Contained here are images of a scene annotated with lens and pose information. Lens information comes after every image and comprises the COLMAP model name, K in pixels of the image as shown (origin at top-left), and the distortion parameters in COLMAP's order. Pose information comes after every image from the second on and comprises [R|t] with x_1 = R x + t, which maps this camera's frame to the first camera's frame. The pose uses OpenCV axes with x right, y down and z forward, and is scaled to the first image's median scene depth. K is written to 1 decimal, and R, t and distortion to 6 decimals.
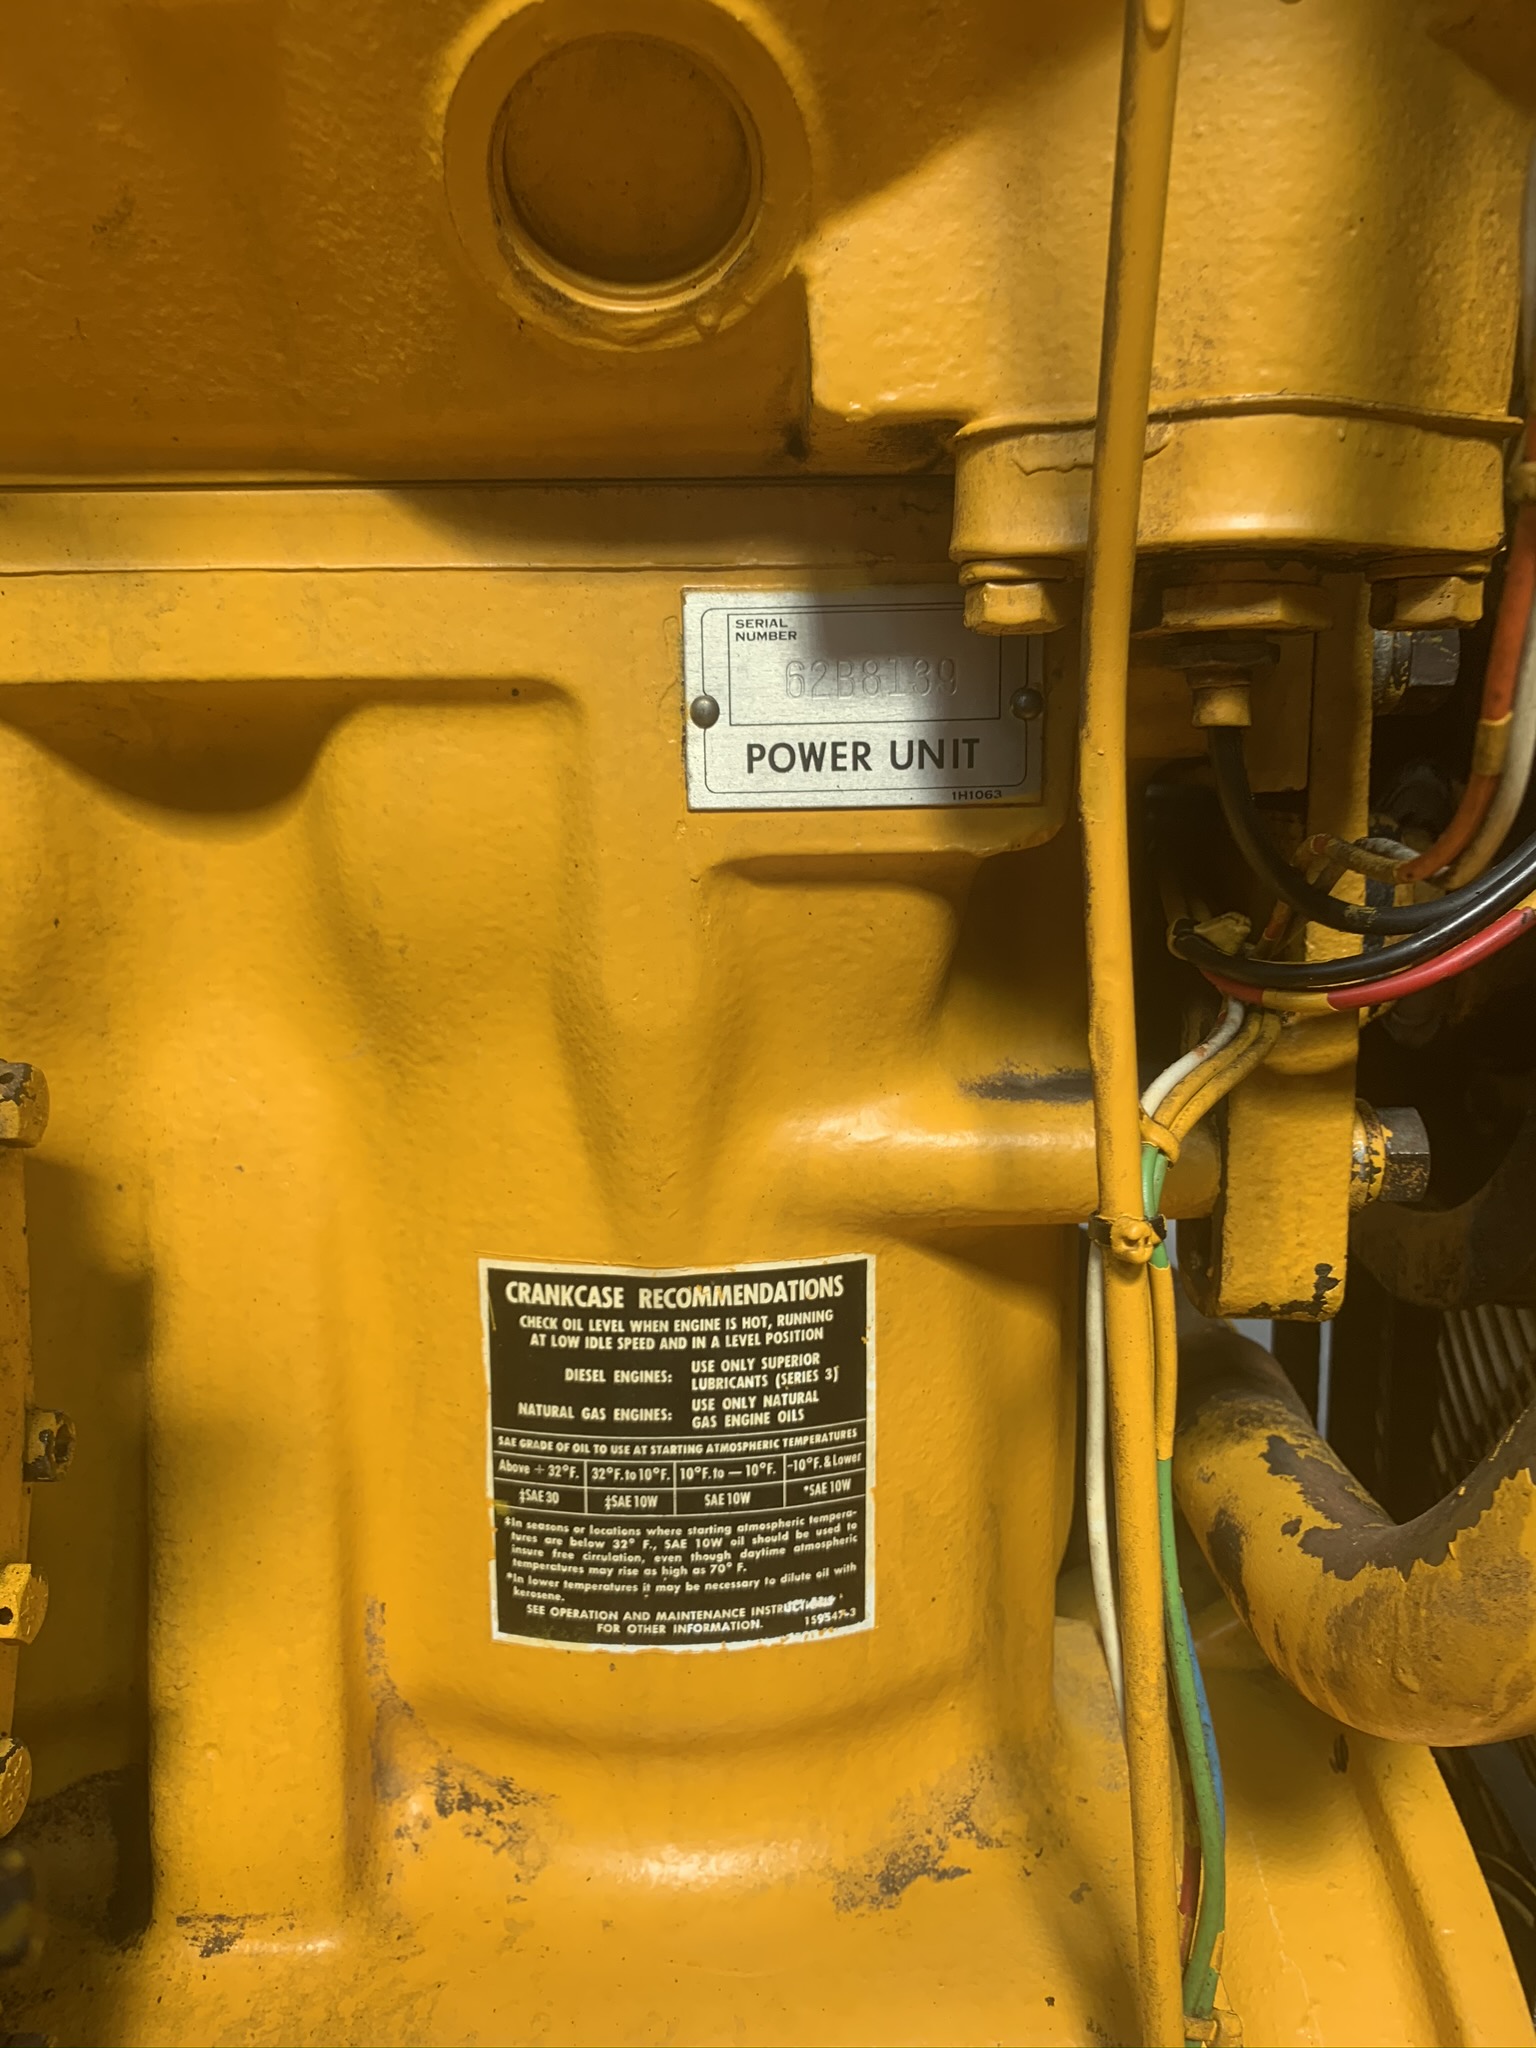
lens RADIAL K [[1551.2, 0, 758.4], [0, 1551.2, 1028.5], [0, 0, 1]] dist [0.003342, -0.020181]
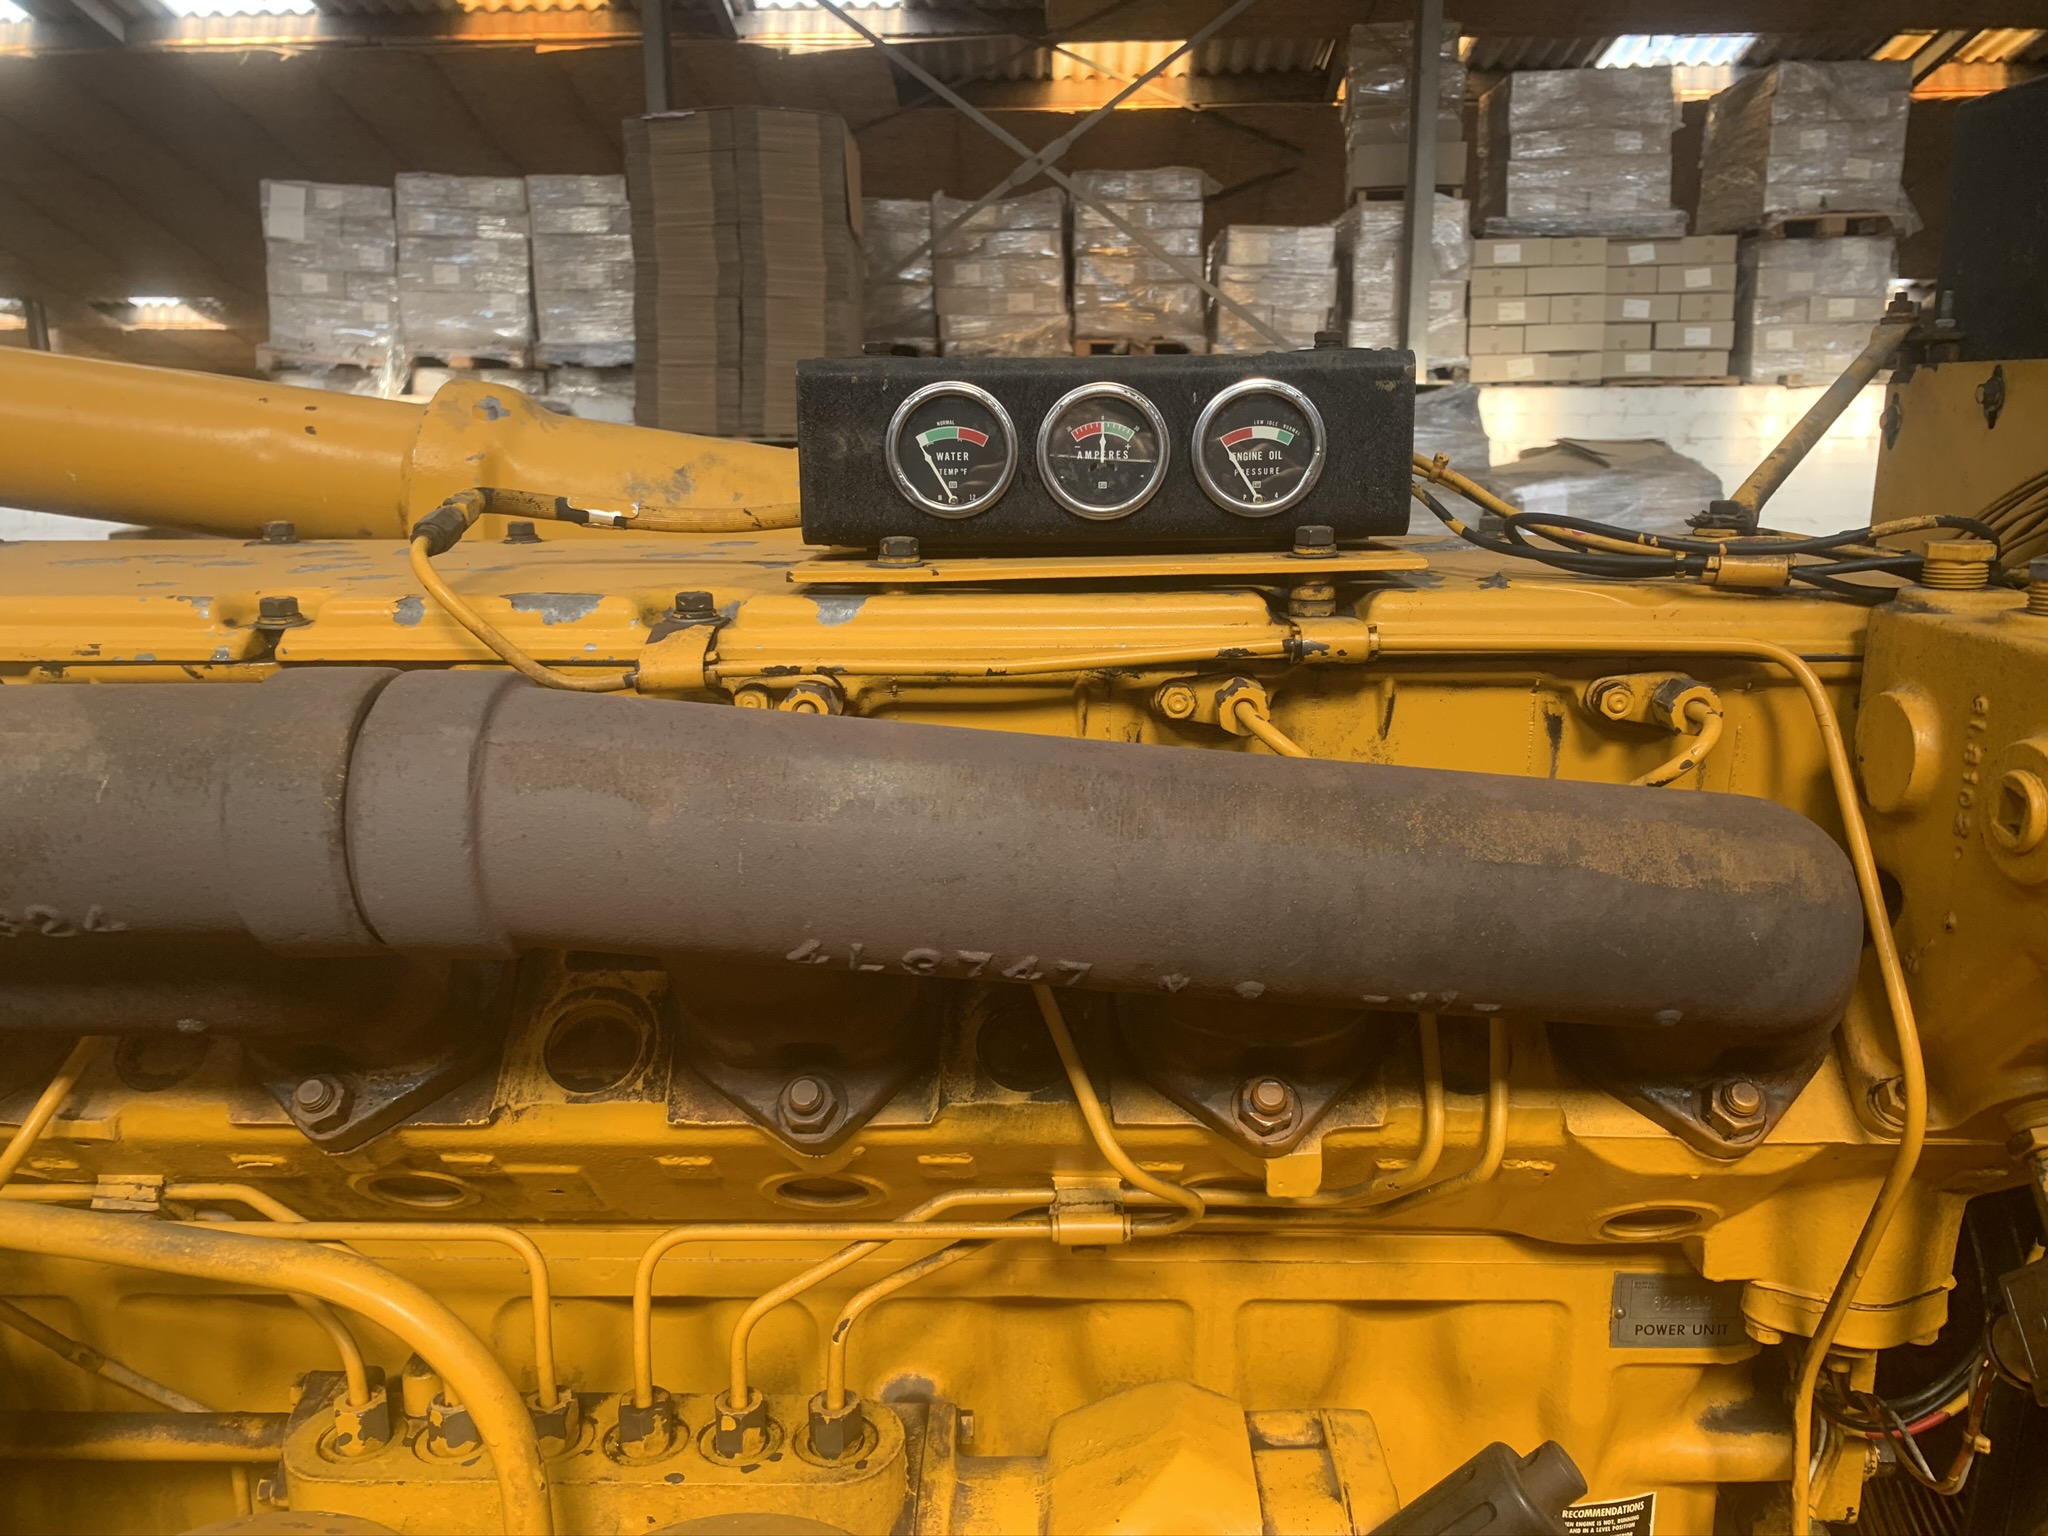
lens RADIAL K [[1551.2, 0, 1034.2], [0, 1551.2, 765.4], [0, 0, 1]] dist [0.003342, -0.020181]
pose [[0.996407, 0.032563, -0.078187, -0.749344], [-0.022492, 0.991725, 0.126392, -1.275656], [0.081656, -0.124179, 0.988894, -1.329236]]
